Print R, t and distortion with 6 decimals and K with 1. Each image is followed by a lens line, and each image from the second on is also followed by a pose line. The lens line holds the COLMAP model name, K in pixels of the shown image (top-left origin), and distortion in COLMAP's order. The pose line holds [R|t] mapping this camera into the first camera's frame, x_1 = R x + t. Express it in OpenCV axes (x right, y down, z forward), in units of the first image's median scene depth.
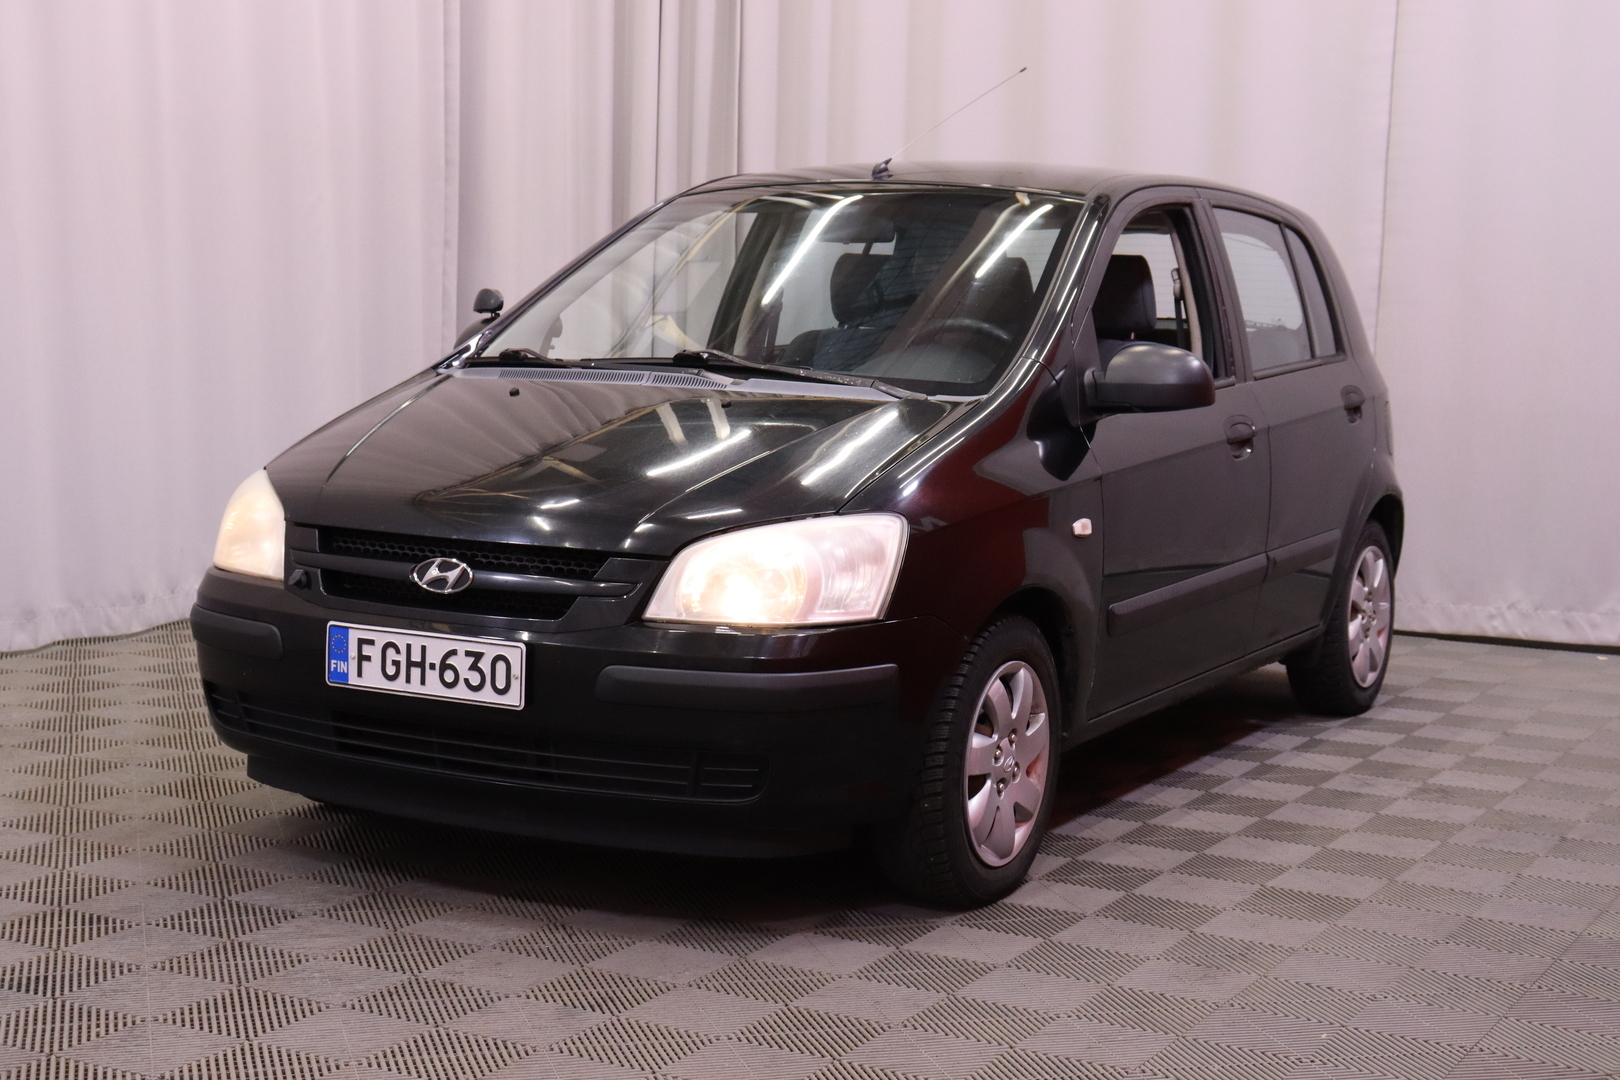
lens RADIAL K [[2544.1, 0, 826.4], [0, 2544.1, 553.0], [0, 0, 1]] dist [-0.132435, 0.000000]
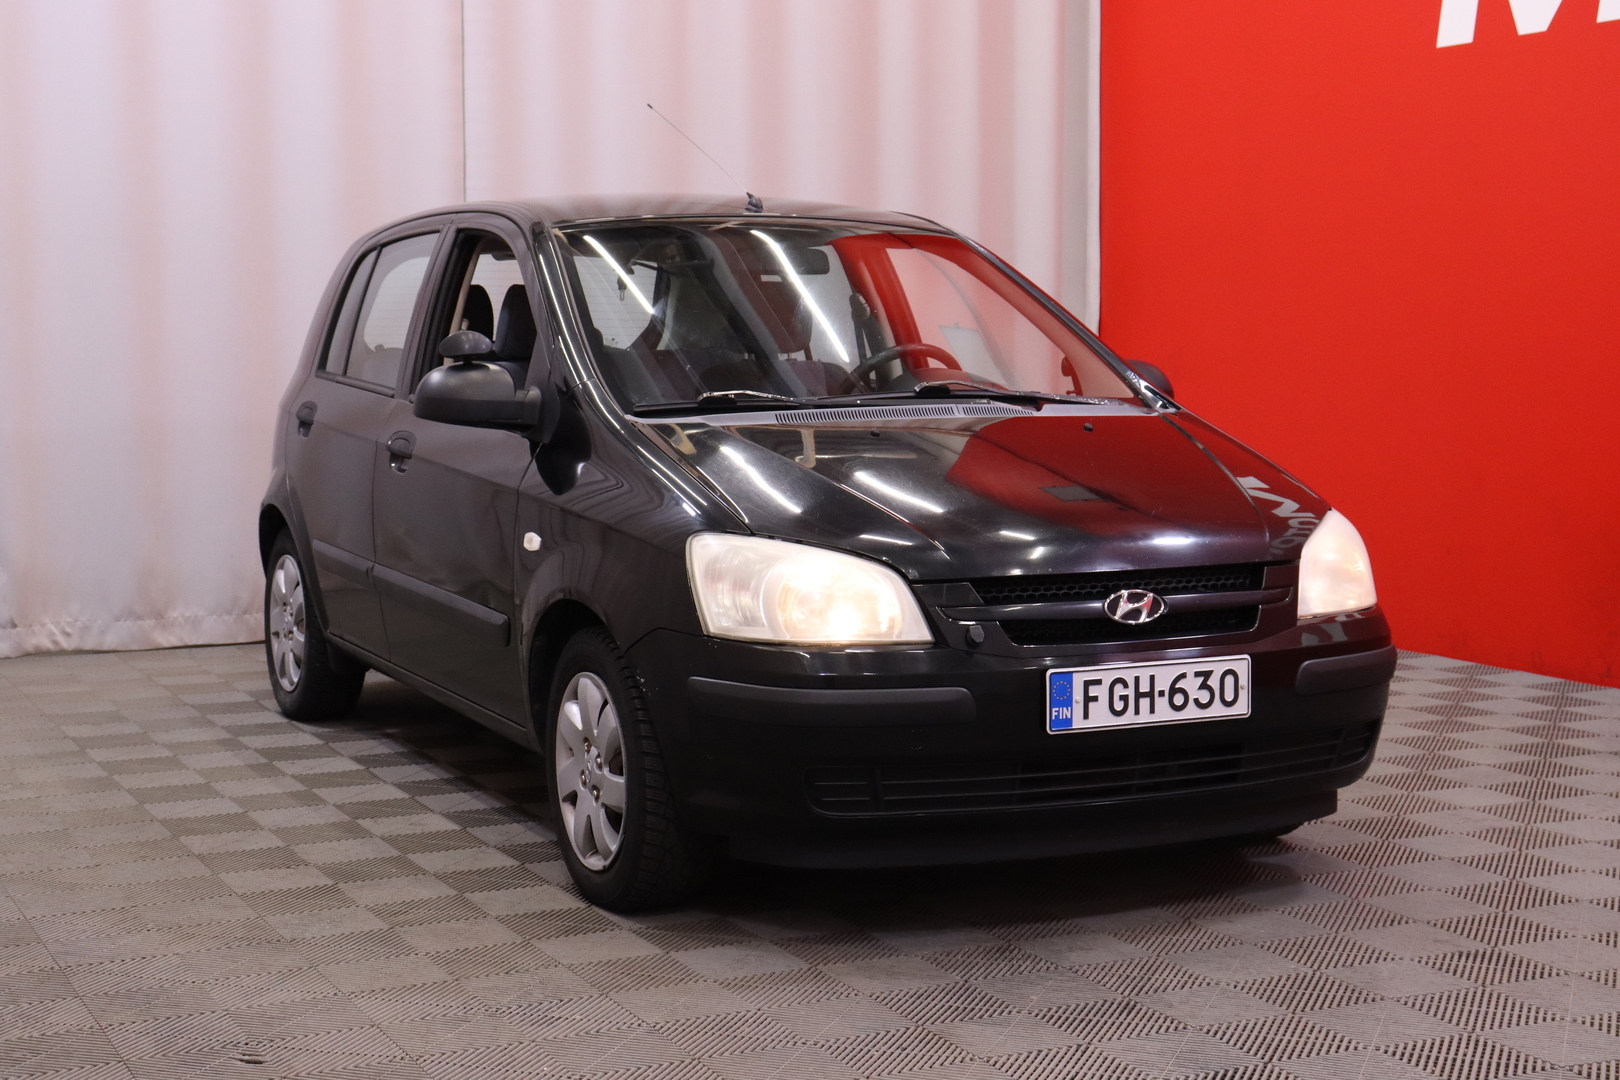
lens RADIAL K [[2544.1, 0, 804.5], [0, 2544.1, 536.3], [0, 0, 1]] dist [-0.132435, 0.000000]
pose [[0.595318, -0.100377, 0.797196, -1.054640], [0.104038, 0.993443, 0.047395, -0.082848], [-0.796726, 0.054724, 0.601857, 0.485600]]
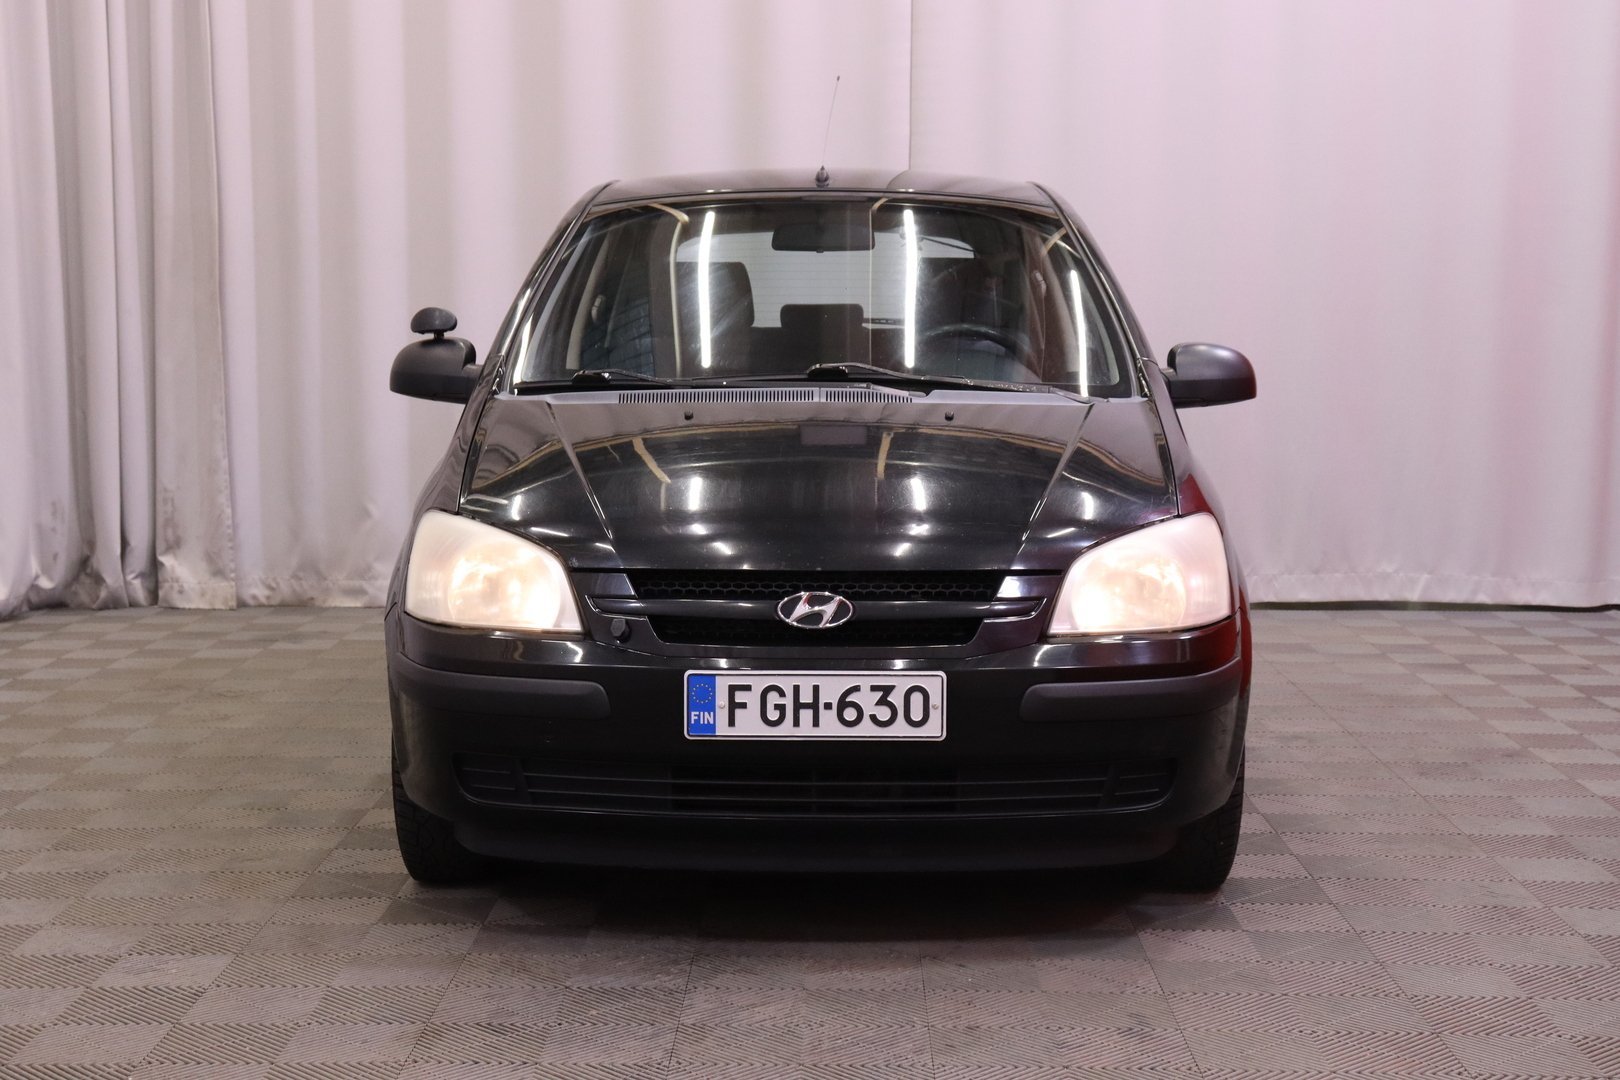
lens RADIAL K [[2544.1, 0, 816.9], [0, 2544.1, 539.5], [0, 0, 1]] dist [-0.132435, 0.000000]
pose [[0.896420, -0.072508, 0.437235, -0.567189], [0.072995, 0.997208, 0.015716, -0.032601], [-0.437154, 0.017828, 0.899210, 0.143117]]
